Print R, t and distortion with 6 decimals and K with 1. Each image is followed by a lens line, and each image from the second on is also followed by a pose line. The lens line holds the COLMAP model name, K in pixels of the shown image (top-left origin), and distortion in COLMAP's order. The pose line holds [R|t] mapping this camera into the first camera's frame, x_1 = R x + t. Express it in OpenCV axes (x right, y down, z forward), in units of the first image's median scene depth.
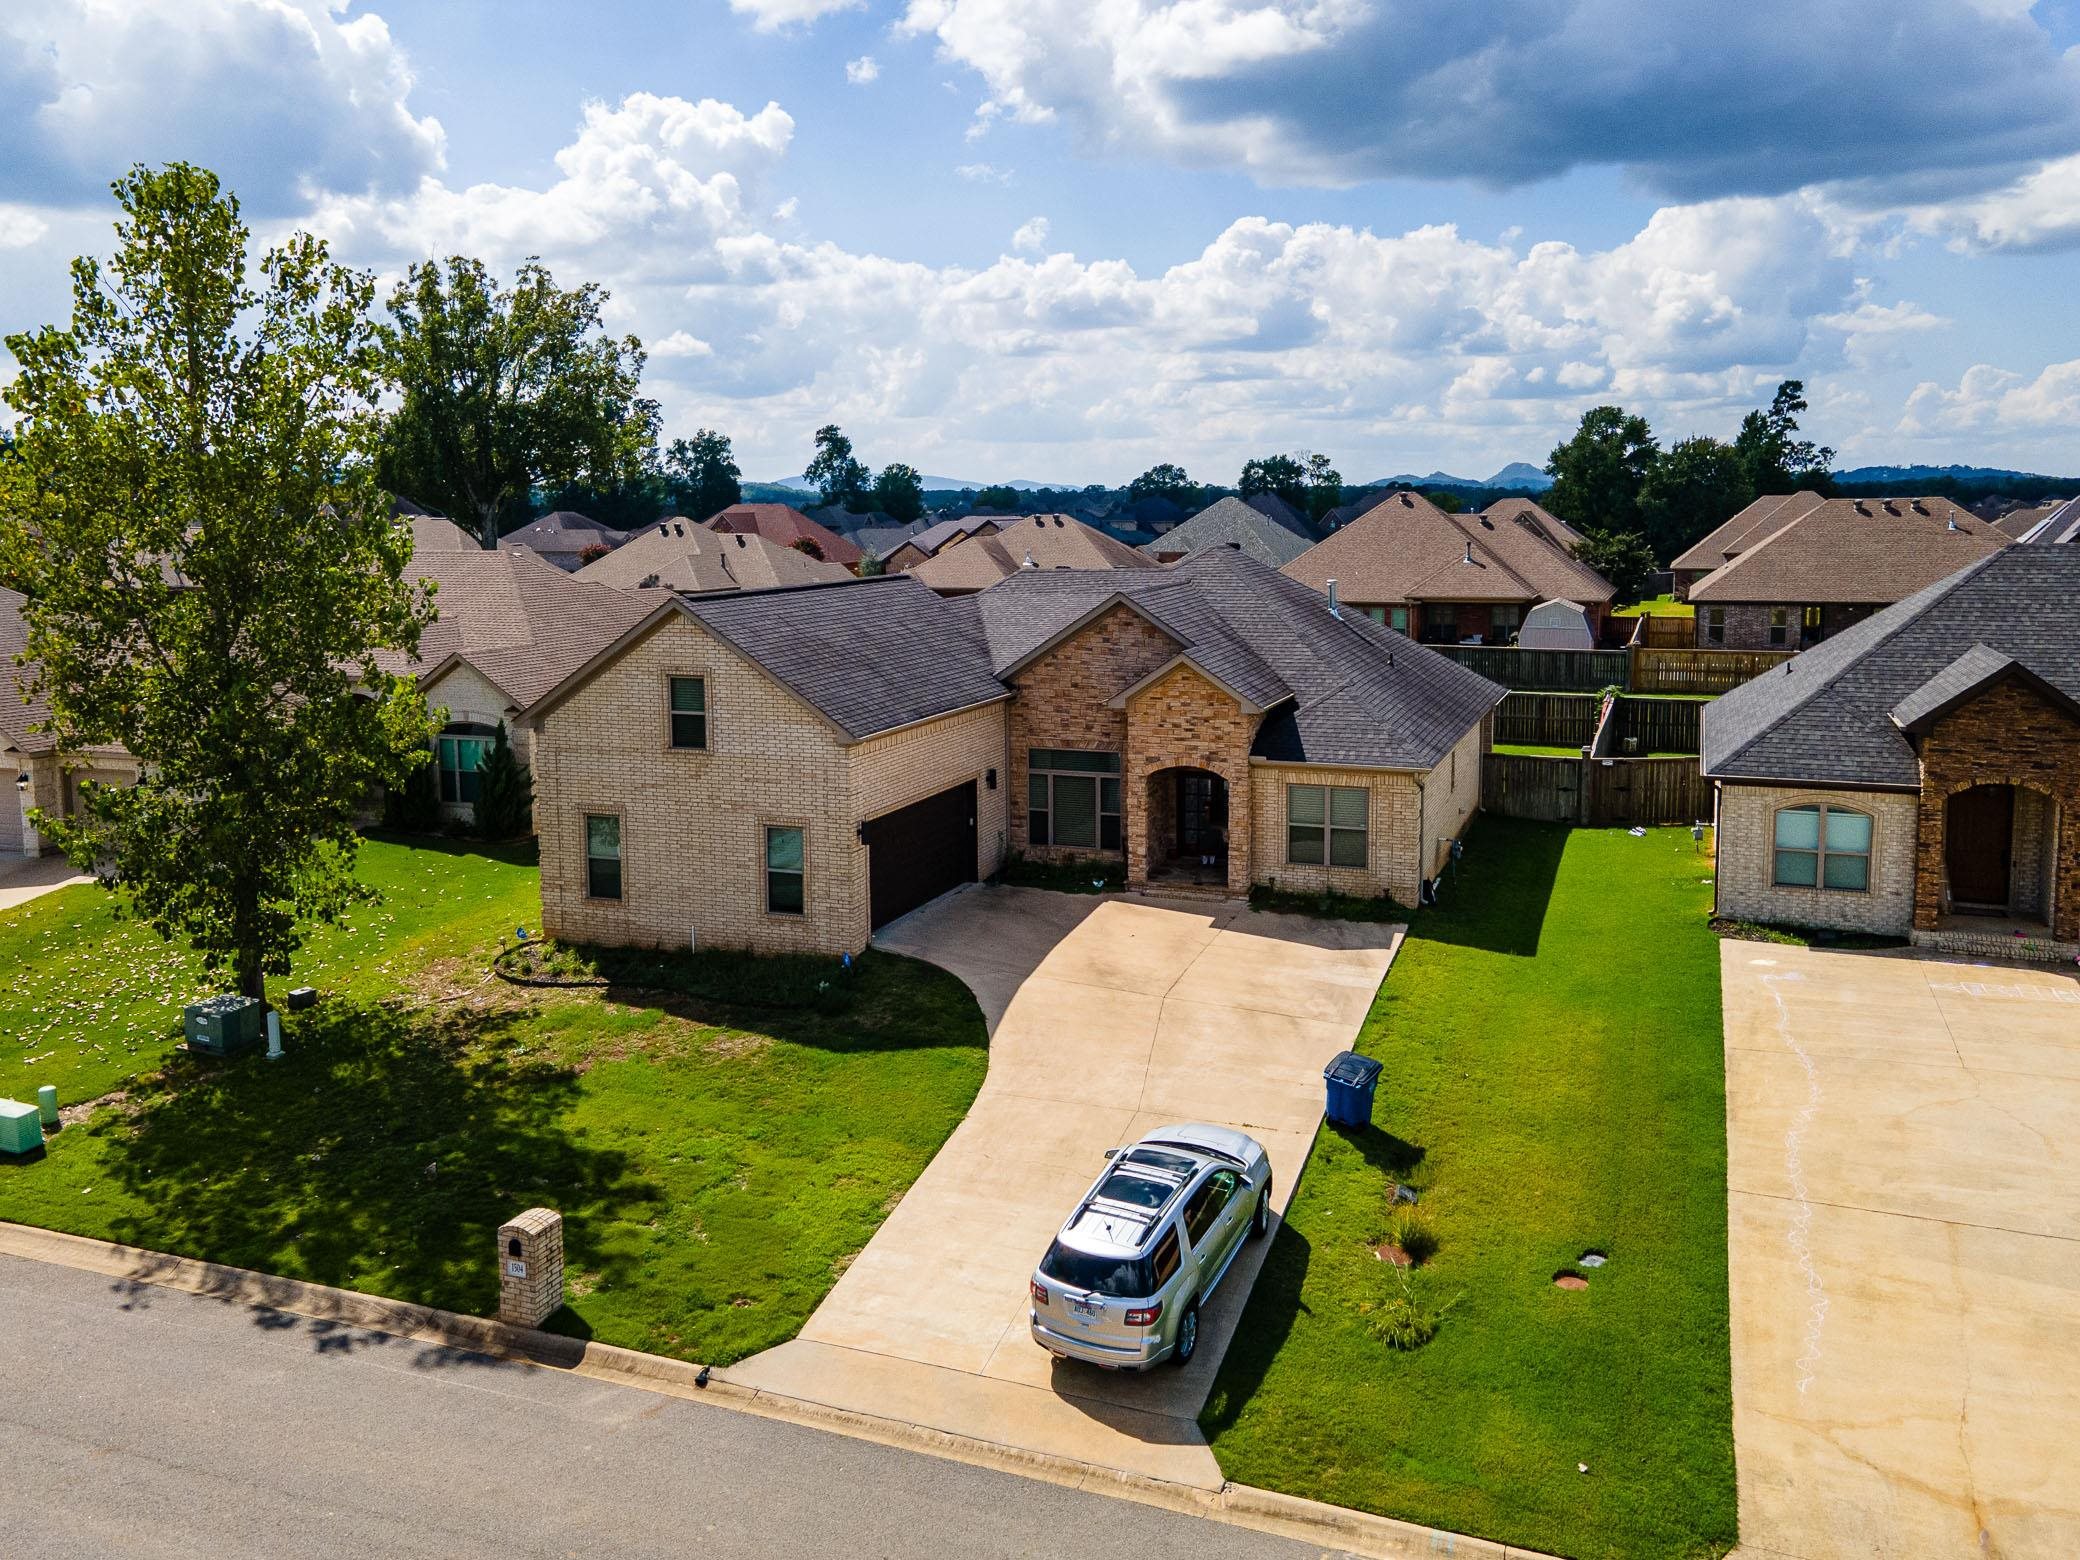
lens RADIAL K [[1586.2, 0, 1040.0], [0, 1586.2, 780.0], [0, 0, 1]] dist [0.002686, -0.001505]
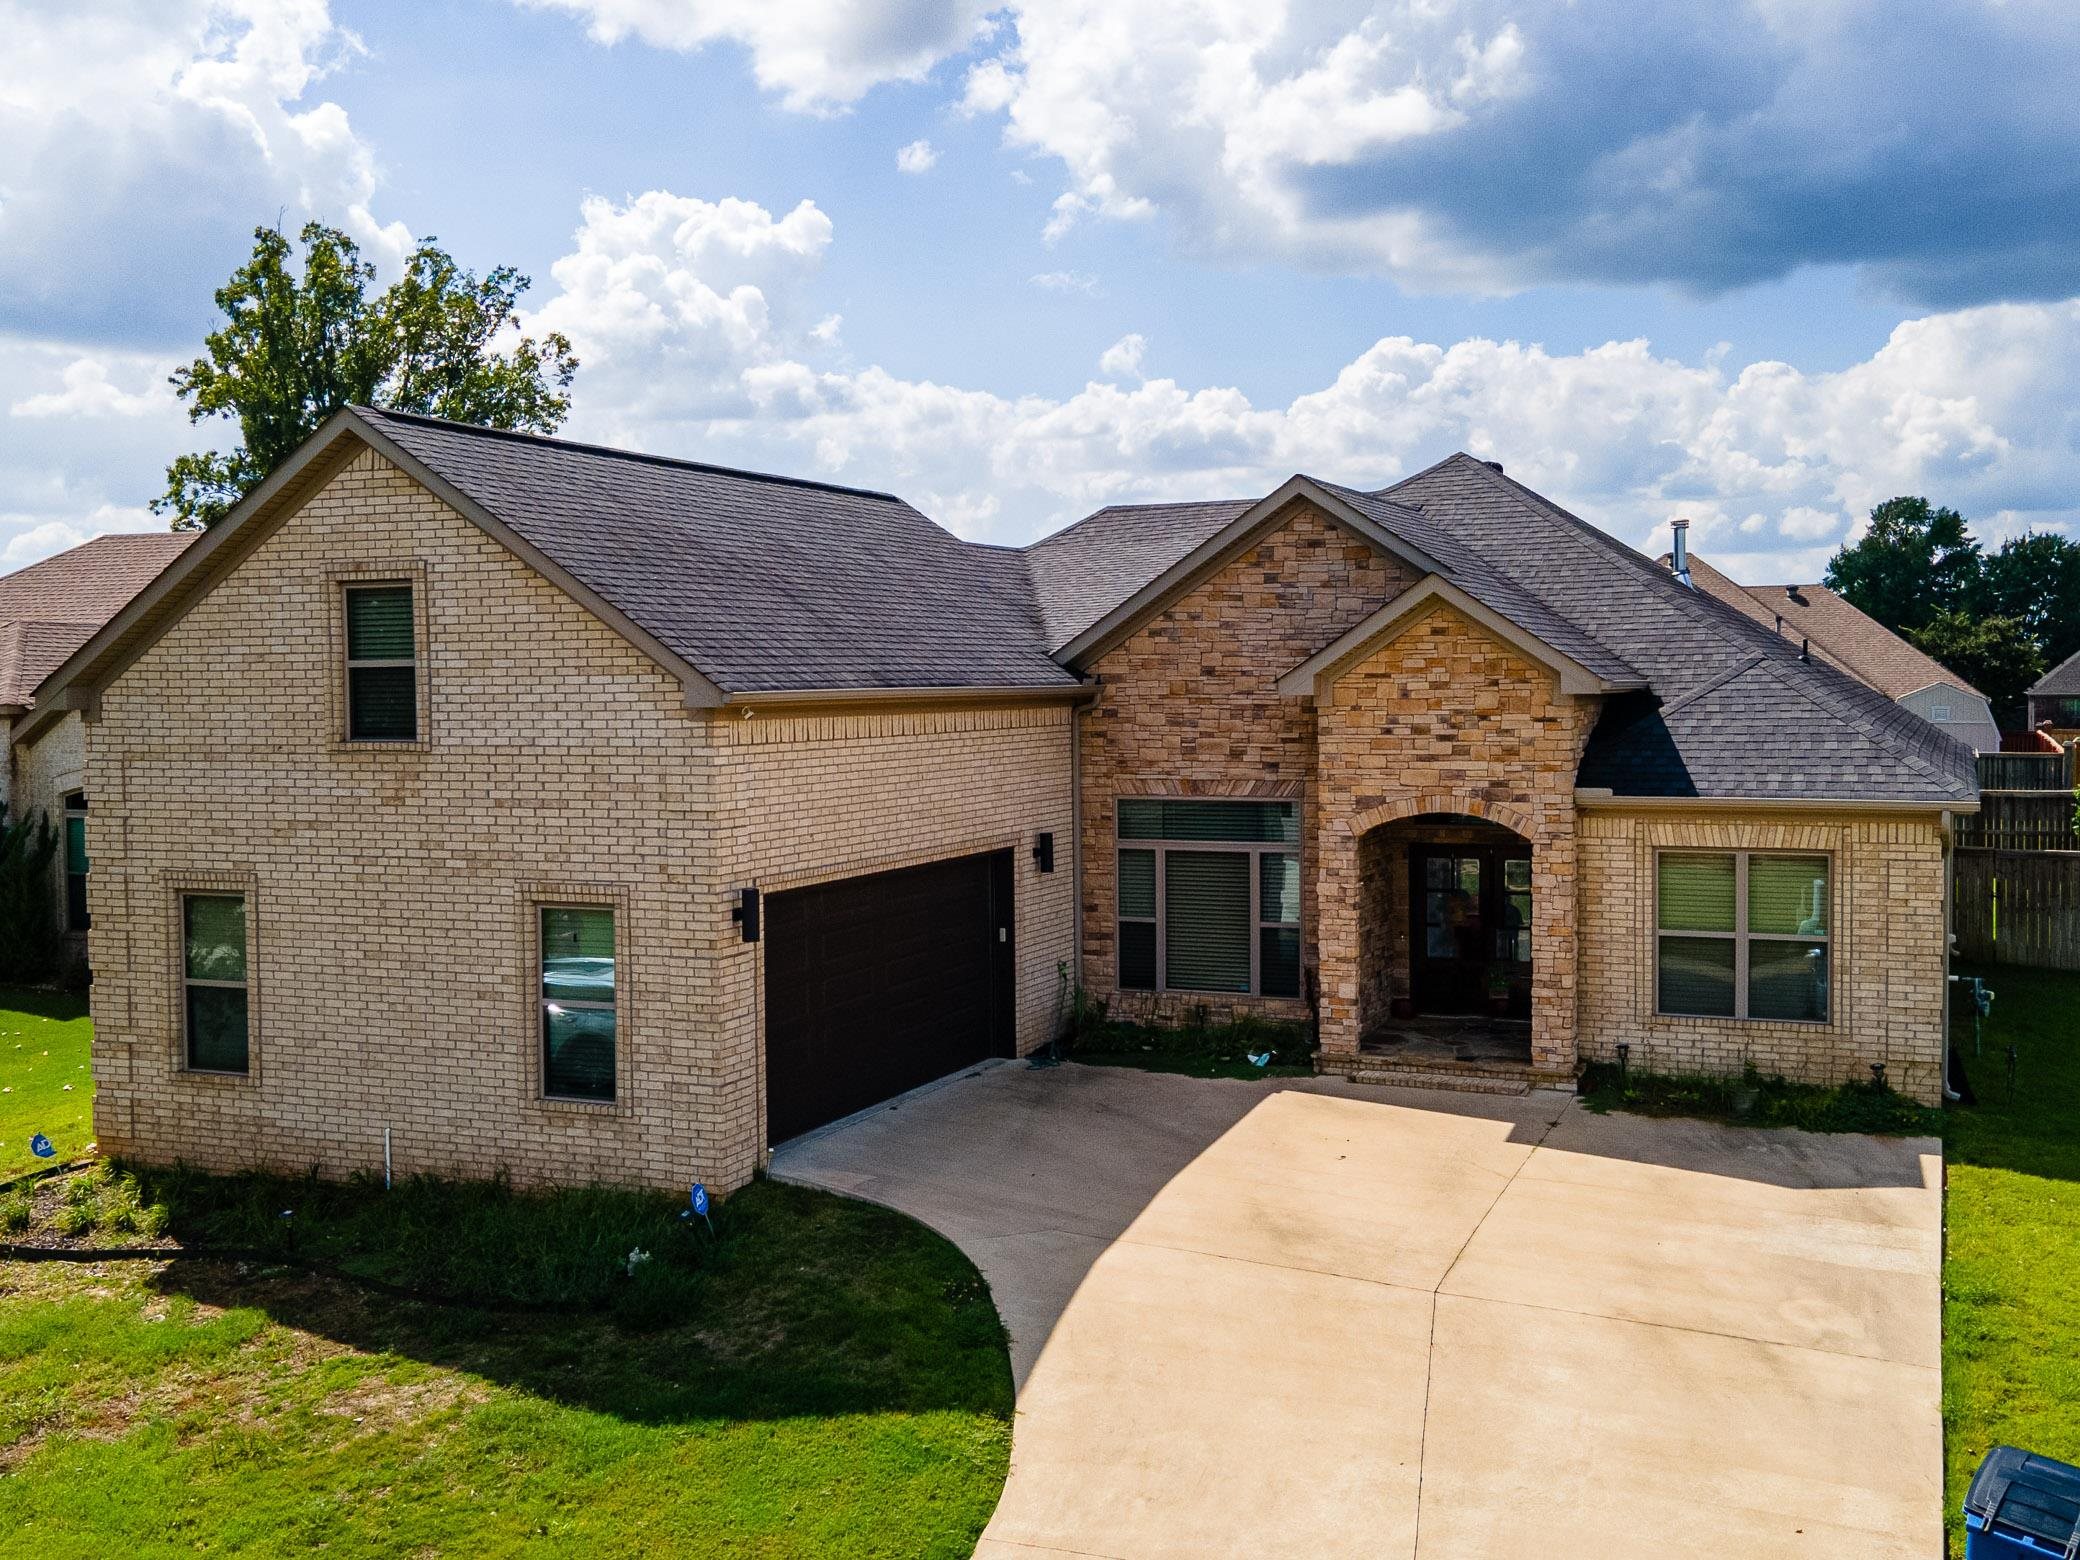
lens RADIAL K [[2022.5, 0, 1054.3], [0, 2022.5, 854.2], [0, 0, 1]] dist [-0.000331, 0.015732]
pose [[0.999145, -0.000856, -0.041336, -0.000663], [-0.002530, 0.996645, -0.081803, 0.057318], [0.041268, 0.081838, 0.995791, 0.396031]]
